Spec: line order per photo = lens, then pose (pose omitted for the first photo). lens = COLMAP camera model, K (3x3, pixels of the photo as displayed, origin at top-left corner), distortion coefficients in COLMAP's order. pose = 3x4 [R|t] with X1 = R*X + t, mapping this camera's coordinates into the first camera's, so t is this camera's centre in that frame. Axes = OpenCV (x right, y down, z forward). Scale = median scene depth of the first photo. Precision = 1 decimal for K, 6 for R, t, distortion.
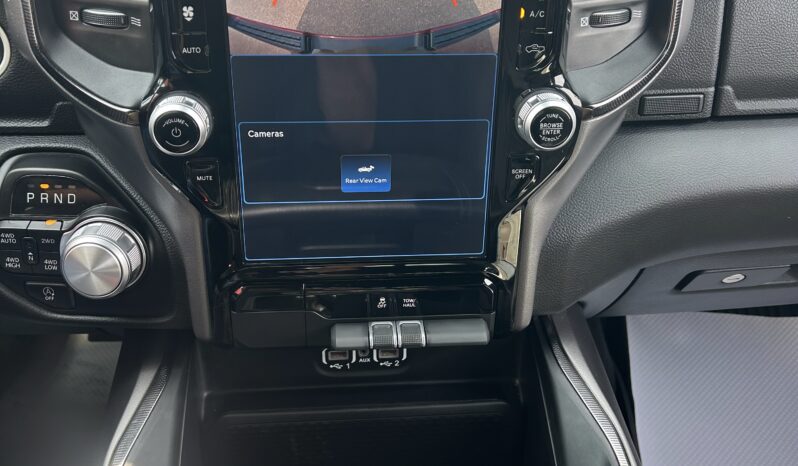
lens RADIAL K [[787.1, 0, 399.0], [0, 787.1, 233.0], [0, 0, 1]] dist [0.137941, -0.353800]
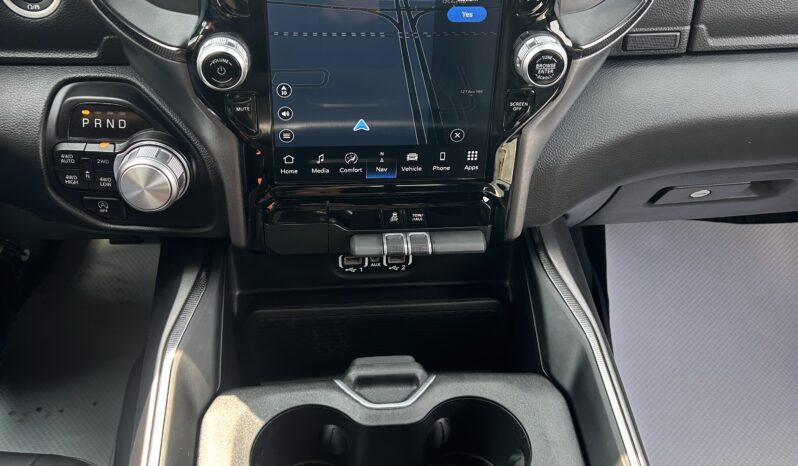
lens RADIAL K [[787.1, 0, 399.0], [0, 787.1, 233.0], [0, 0, 1]] dist [0.137941, -0.353800]
pose [[0.999769, 0.003828, 0.021141, -0.038848], [-0.006445, 0.992115, 0.125161, -0.032678], [-0.020495, -0.125269, 0.991911, -0.148988]]
